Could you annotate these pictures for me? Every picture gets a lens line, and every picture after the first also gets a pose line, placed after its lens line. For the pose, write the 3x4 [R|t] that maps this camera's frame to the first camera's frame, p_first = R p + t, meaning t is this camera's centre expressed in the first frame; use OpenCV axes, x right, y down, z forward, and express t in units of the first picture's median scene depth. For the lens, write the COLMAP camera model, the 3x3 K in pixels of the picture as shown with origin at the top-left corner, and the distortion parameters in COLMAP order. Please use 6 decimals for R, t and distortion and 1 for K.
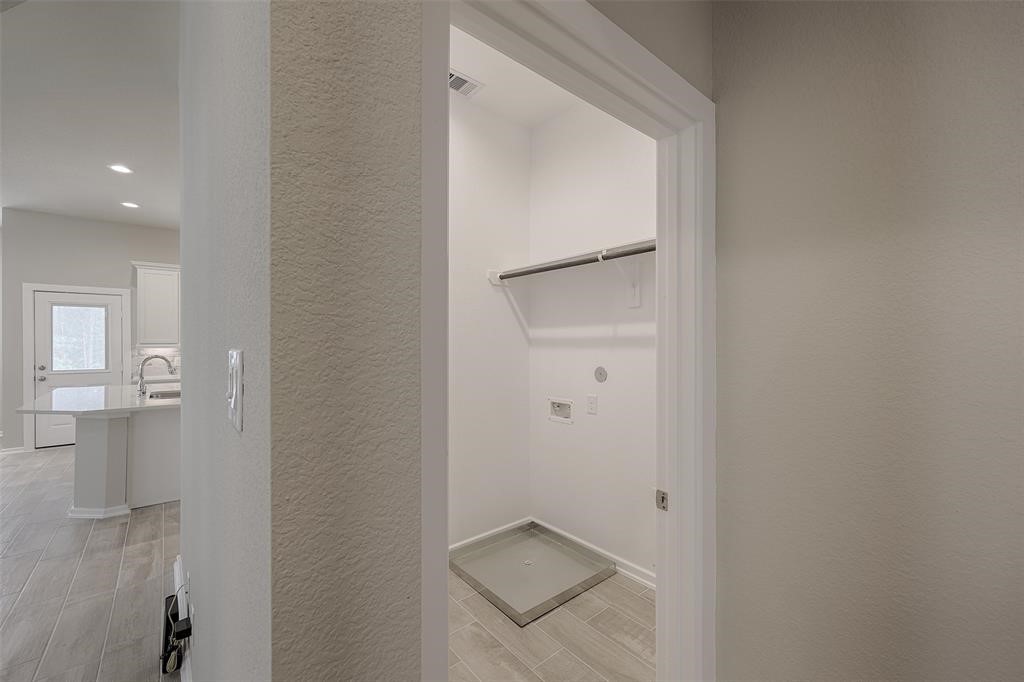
lens RADIAL K [[414.2, 0, 513.6], [0, 414.2, 344.3], [0, 0, 1]] dist [0.002801, -0.001661]
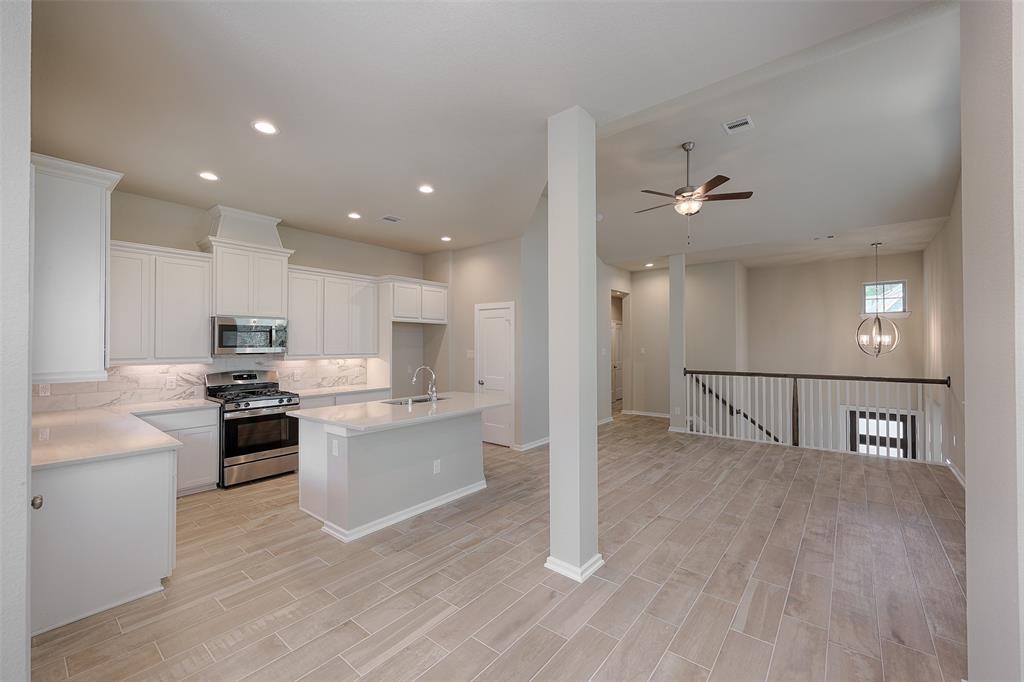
lens RADIAL K [[414.2, 0, 517.2], [0, 414.2, 343.6], [0, 0, 1]] dist [0.002801, -0.001661]
pose [[-0.196562, -0.004652, 0.980480, -2.363283], [0.010260, 0.999924, 0.006802, -0.044643], [-0.980438, 0.011397, -0.196499, 1.151849]]
